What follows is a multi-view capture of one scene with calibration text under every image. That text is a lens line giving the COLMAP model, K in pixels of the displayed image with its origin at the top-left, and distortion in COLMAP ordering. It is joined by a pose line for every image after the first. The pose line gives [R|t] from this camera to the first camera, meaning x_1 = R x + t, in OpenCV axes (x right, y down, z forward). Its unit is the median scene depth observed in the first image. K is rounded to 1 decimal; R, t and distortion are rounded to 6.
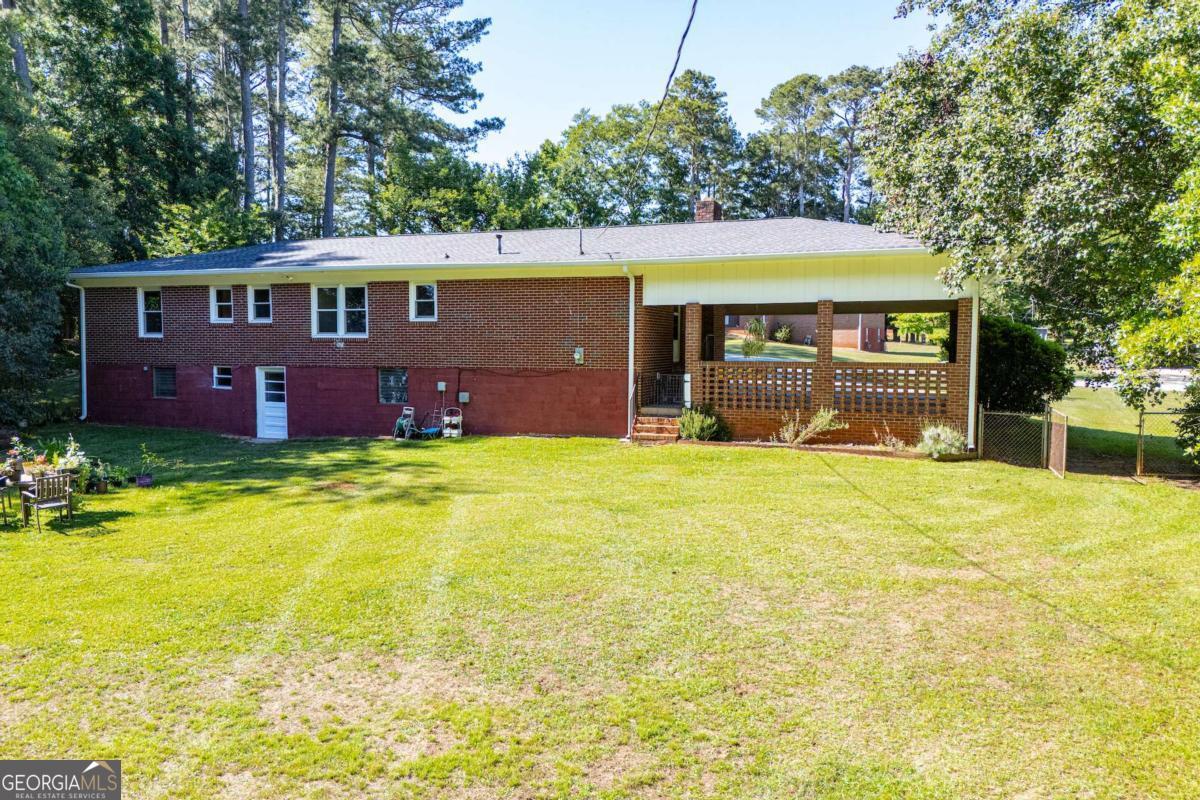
lens RADIAL K [[879.3, 0, 600.0], [0, 879.3, 400.0], [0, 0, 1]] dist [0.041540, -0.002866]
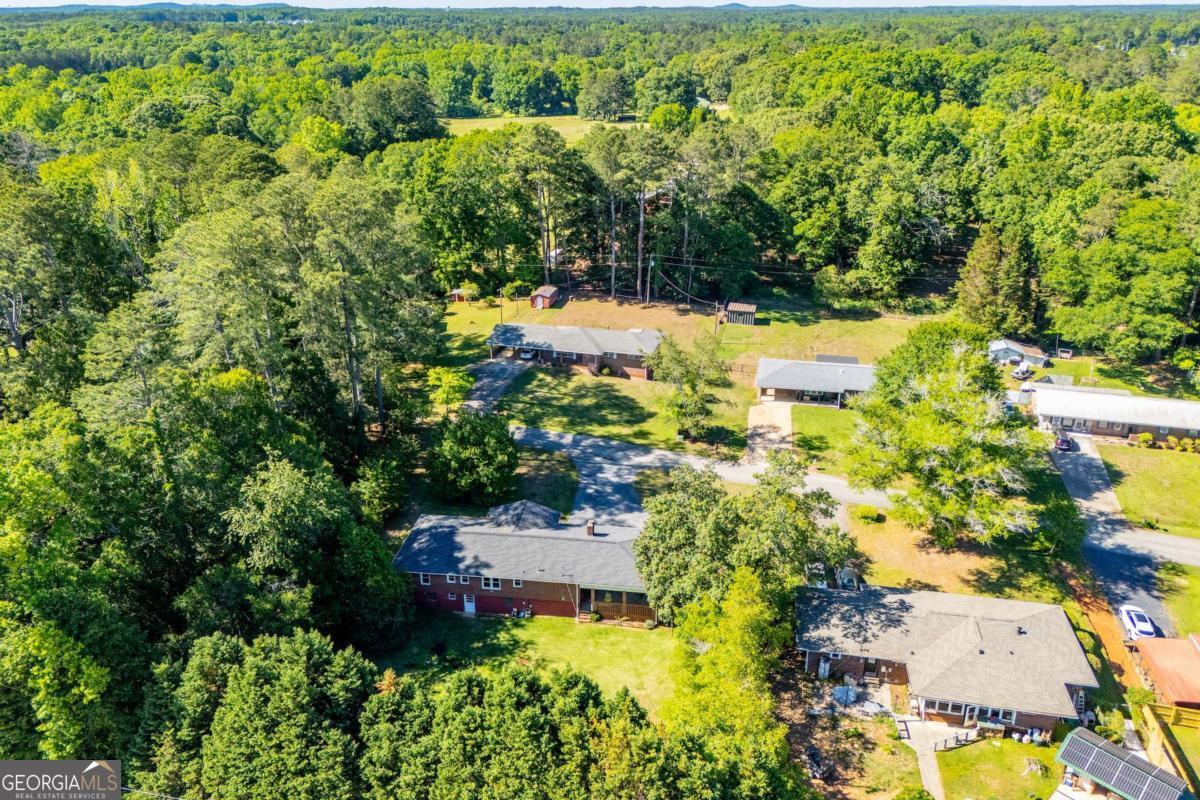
lens RADIAL K [[872.7, 0, 591.5], [0, 872.7, 345.5], [0, 0, 1]] dist [0.042265, -0.044056]
pose [[0.979800, -0.080016, 0.183275, -0.106483], [0.026572, 0.960428, 0.277257, -0.449306], [-0.198207, -0.266787, 0.943154, -0.486094]]
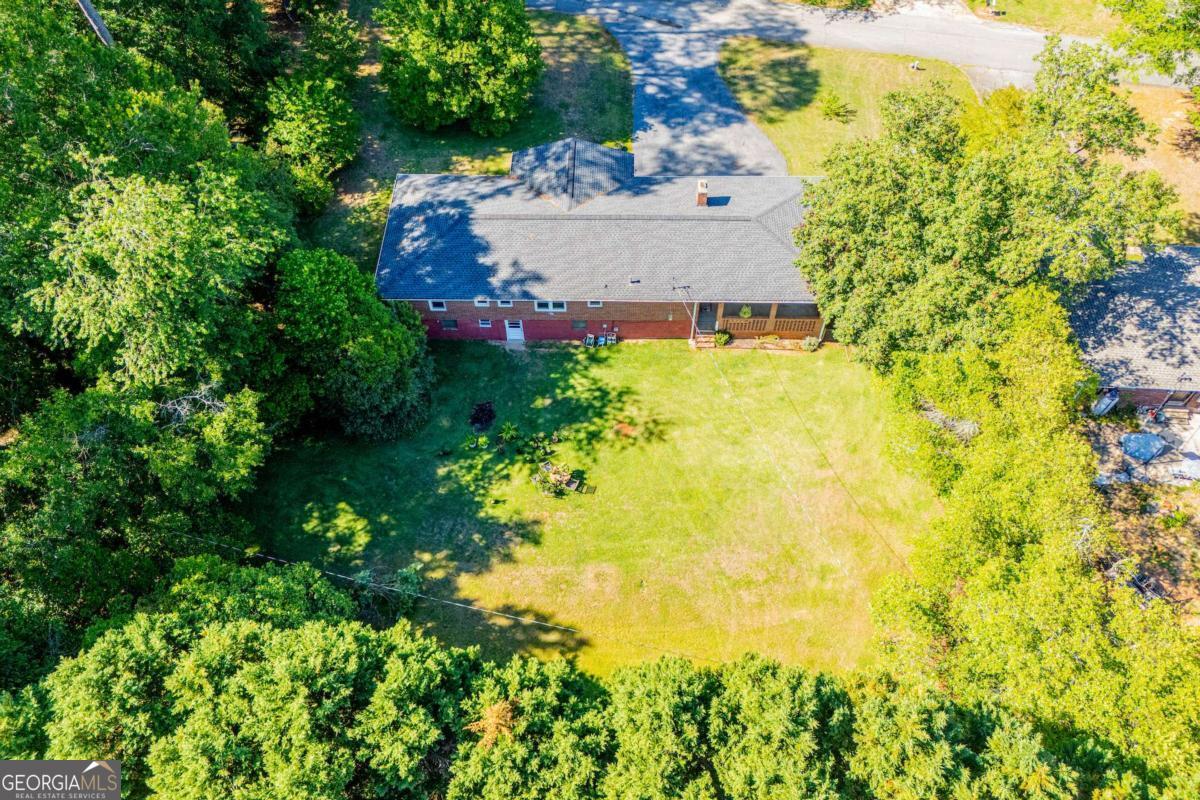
lens RADIAL K [[906.0, 0, 586.2], [0, 906.0, 316.9], [0, 0, 1]] dist [0.078513, -0.081307]
pose [[0.949992, -0.255237, 0.179913, -0.139292], [0.040663, 0.672343, 0.739122, -0.382979], [-0.309614, -0.694844, 0.649099, -0.105008]]
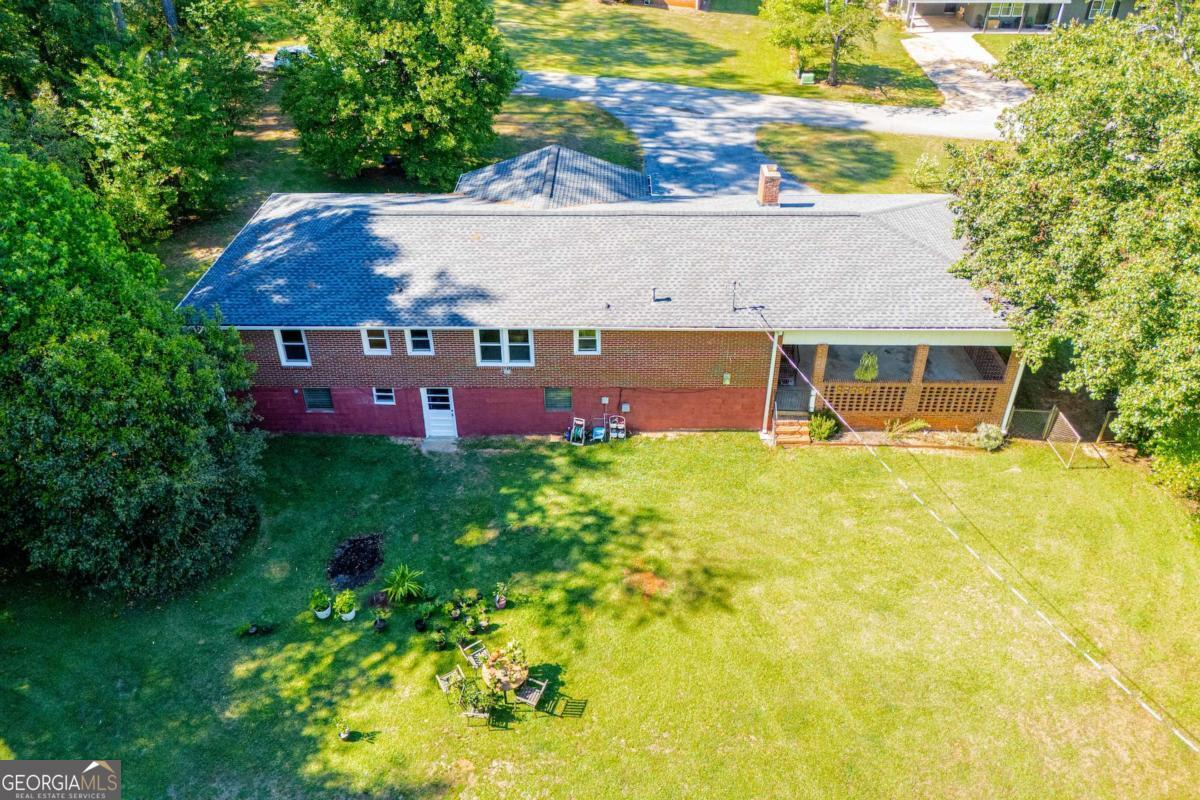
lens RADIAL K [[872.7, 0, 591.5], [0, 872.7, 345.5], [0, 0, 1]] dist [0.042265, -0.044056]
pose [[0.949230, -0.170556, 0.264337, -0.109846], [0.026010, 0.879947, 0.474359, -0.143029], [-0.313507, -0.443400, 0.839708, 0.004971]]
